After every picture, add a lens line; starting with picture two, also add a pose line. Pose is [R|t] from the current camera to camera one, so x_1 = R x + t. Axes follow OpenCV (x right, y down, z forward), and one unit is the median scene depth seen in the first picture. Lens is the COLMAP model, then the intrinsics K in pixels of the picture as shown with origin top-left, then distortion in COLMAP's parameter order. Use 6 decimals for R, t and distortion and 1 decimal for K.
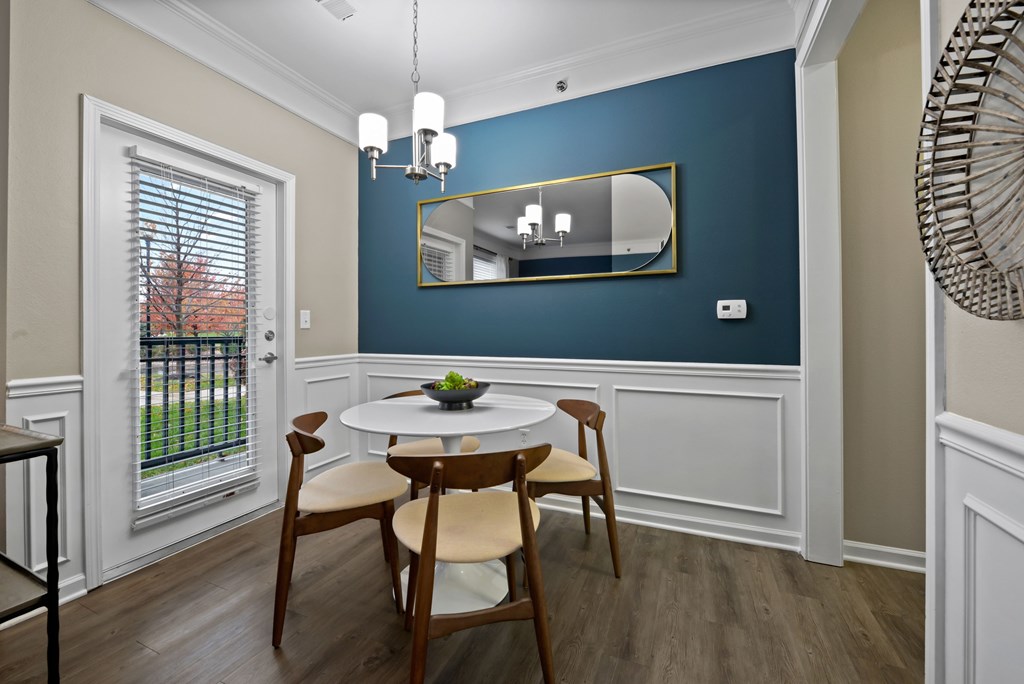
lens RADIAL K [[419.3, 0, 511.7], [0, 419.3, 328.3], [0, 0, 1]] dist [-0.000684, -0.000107]
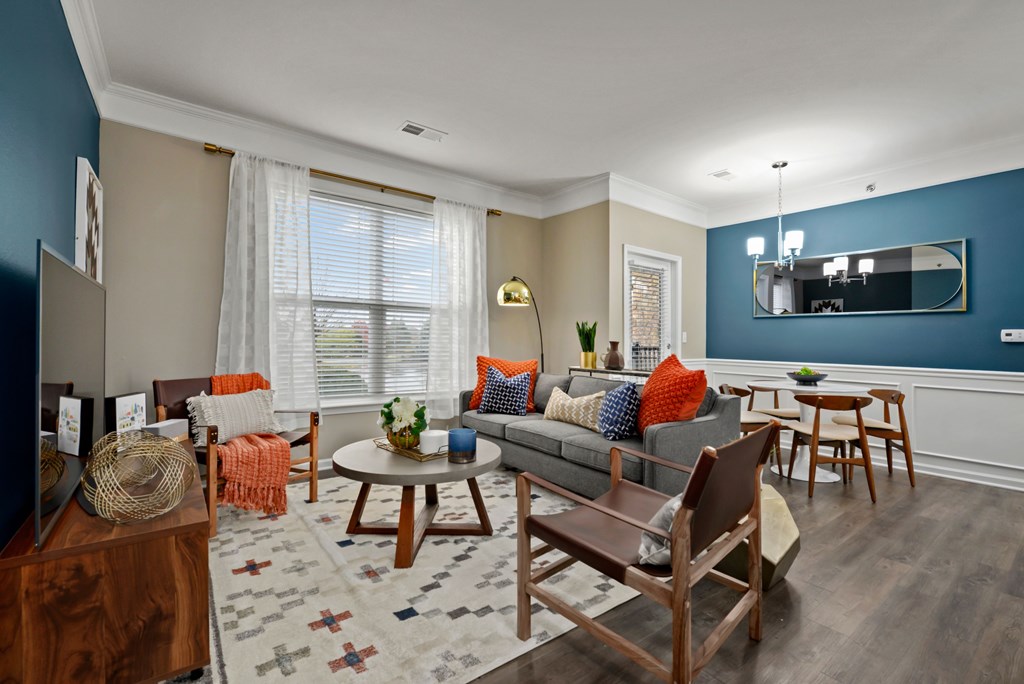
lens RADIAL K [[450.6, 0, 514.2], [0, 450.6, 336.2], [0, 0, 1]] dist [-0.000307, -0.000311]
pose [[0.876900, 0.010361, -0.480561, -0.256803], [-0.014739, 0.999877, -0.005337, -0.007422], [0.480446, 0.011763, 0.876945, -1.208732]]
